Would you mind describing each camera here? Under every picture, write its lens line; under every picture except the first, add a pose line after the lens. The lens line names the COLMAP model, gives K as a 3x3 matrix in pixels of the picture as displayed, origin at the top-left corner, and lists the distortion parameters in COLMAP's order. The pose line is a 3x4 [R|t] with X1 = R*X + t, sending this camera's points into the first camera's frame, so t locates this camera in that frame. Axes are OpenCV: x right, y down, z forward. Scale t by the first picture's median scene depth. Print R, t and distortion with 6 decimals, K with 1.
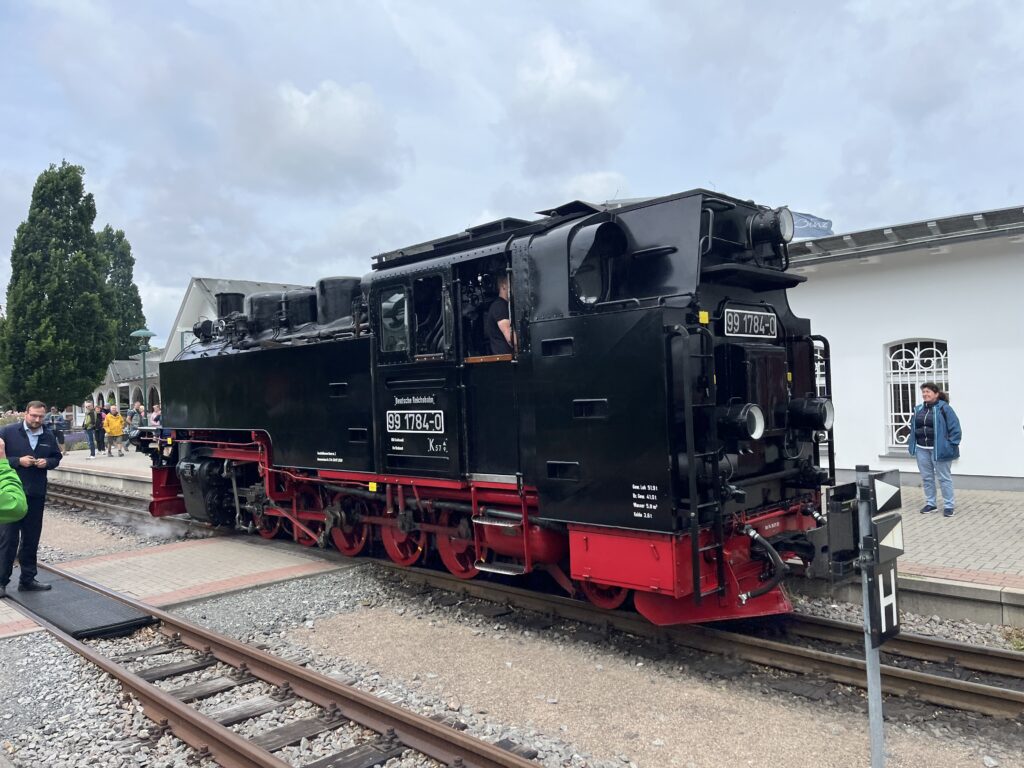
lens RADIAL K [[781.2, 0, 511.6], [0, 781.2, 385.8], [0, 0, 1]] dist [-0.000477, -0.000453]
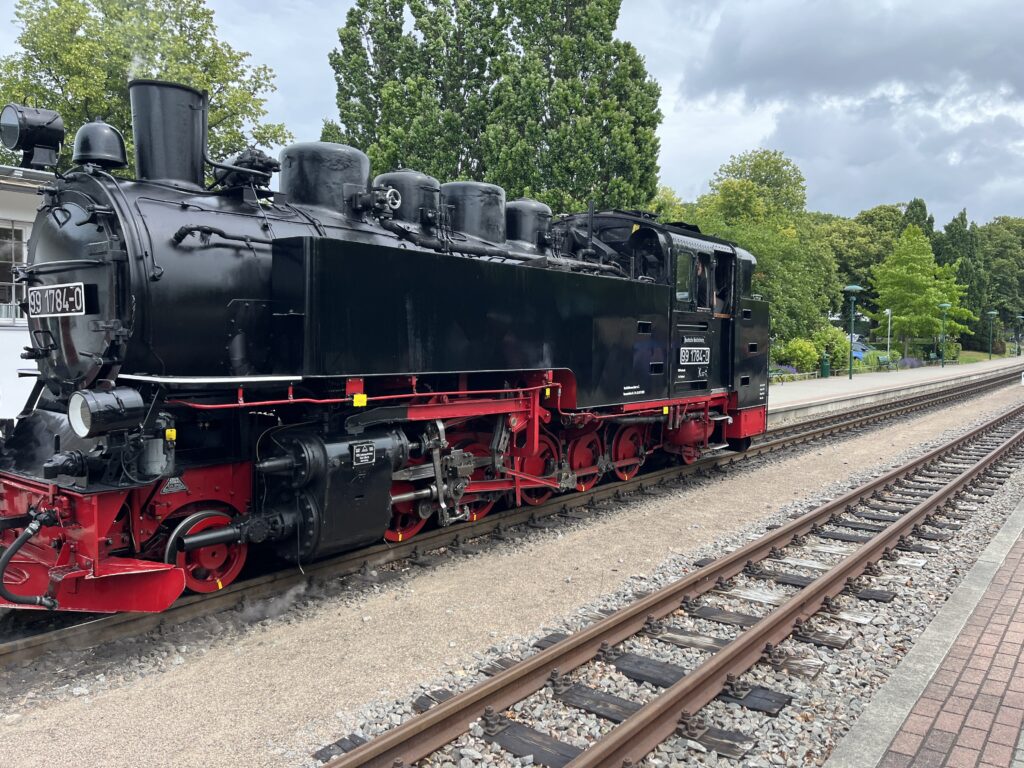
lens RADIAL K [[781.2, 0, 511.6], [0, 781.2, 381.3], [0, 0, 1]] dist [-0.000477, -0.000453]
pose [[-0.113157, -0.010381, 0.993523, -1.337664], [-0.013270, 0.999872, 0.008936, 0.076598], [-0.993488, -0.012173, -0.113280, 1.365993]]
